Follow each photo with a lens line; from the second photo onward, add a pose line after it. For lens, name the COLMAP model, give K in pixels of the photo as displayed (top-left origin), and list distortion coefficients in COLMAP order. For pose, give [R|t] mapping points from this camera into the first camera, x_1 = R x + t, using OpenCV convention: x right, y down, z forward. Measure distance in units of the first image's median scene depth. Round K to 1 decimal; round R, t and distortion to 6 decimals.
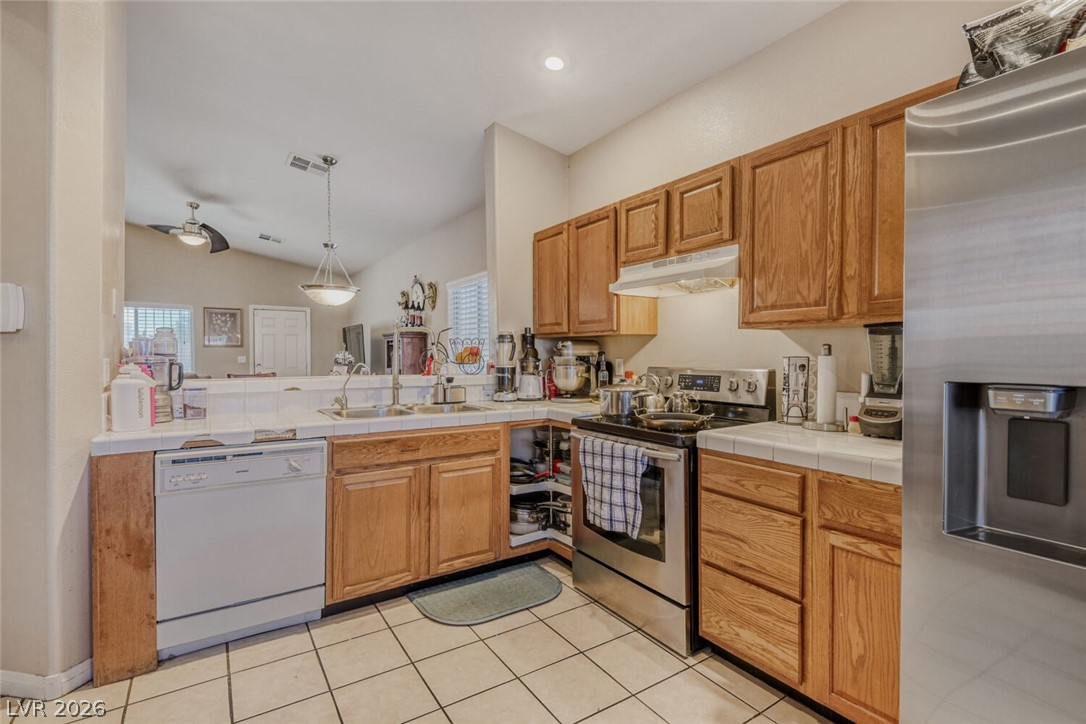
lens RADIAL K [[503.0, 0, 533.8], [0, 503.0, 358.2], [0, 0, 1]] dist [0.010022, -0.011101]
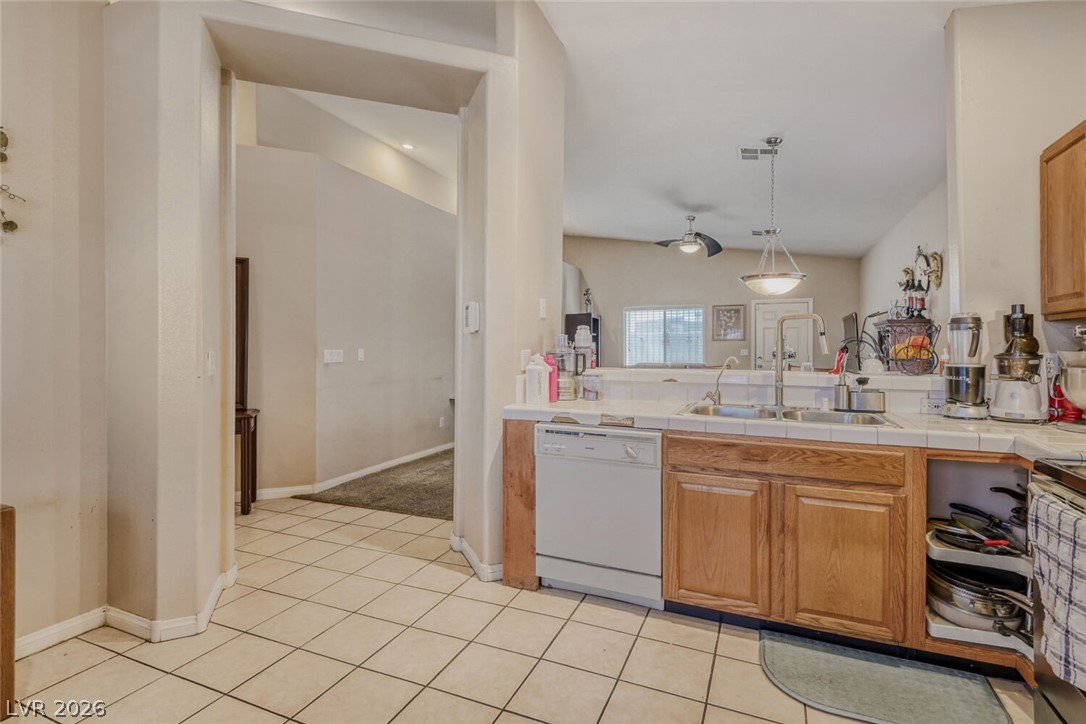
lens RADIAL K [[503.0, 0, 536.4], [0, 503.0, 346.2], [0, 0, 1]] dist [0.010022, -0.011101]
pose [[0.545316, -0.000958, -0.838230, 0.238897], [-0.007897, 0.999949, -0.006280, -0.000495], [0.838193, 0.010044, 0.545281, 0.203619]]
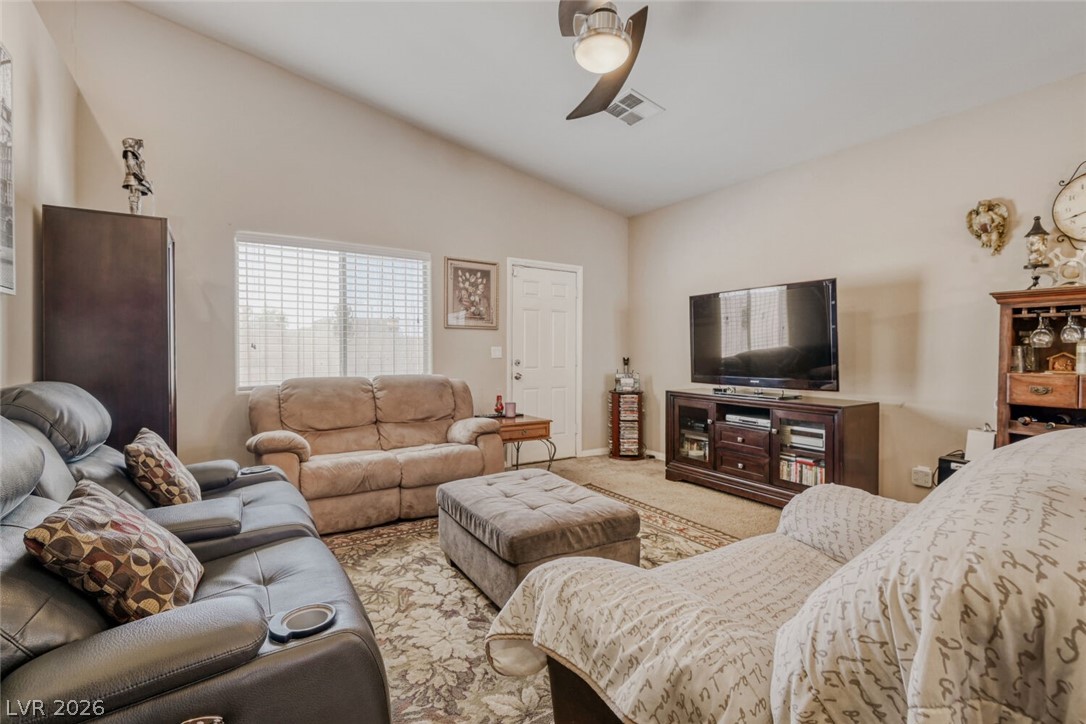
lens RADIAL K [[503.0, 0, 546.4], [0, 503.0, 354.4], [0, 0, 1]] dist [0.010022, -0.011101]
pose [[0.999998, 0.001893, -0.000103, -1.832250], [-0.001893, 0.999998, 0.000119, 0.020339], [0.000103, -0.000119, 1.000000, 1.489171]]
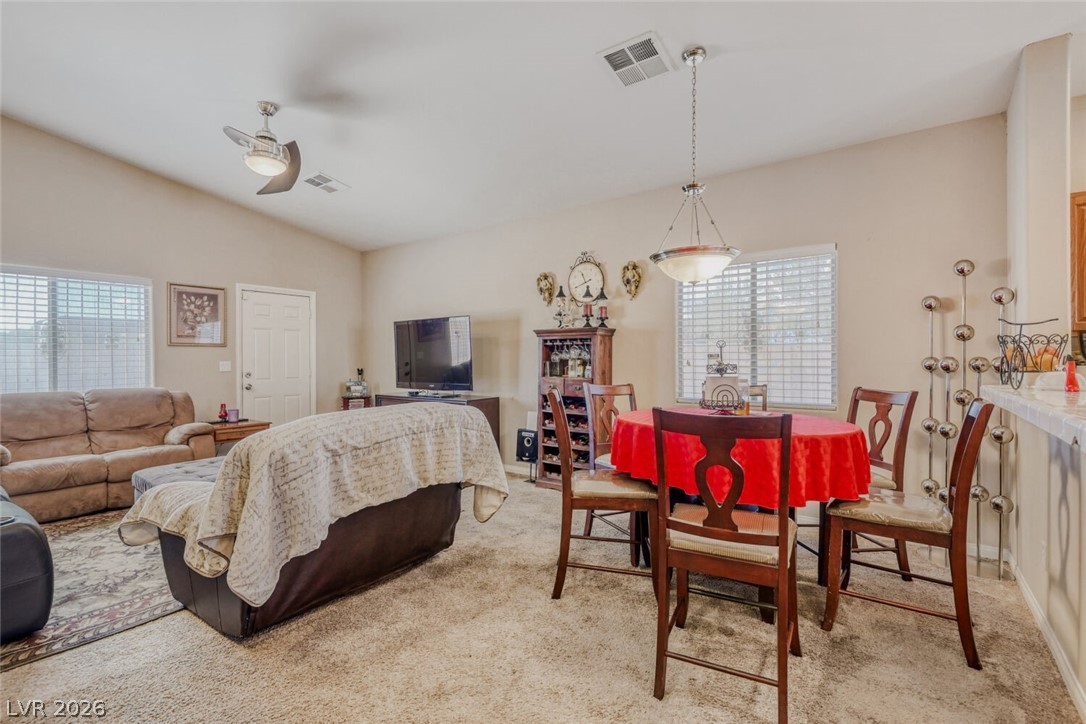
lens RADIAL K [[503.0, 0, 544.5], [0, 503.0, 358.4], [0, 0, 1]] dist [0.010022, -0.011101]
pose [[0.935182, -0.006102, 0.354115, -1.482351], [0.007719, 0.999965, -0.003154, -0.005490], [-0.354083, 0.005683, 0.935197, 0.828865]]
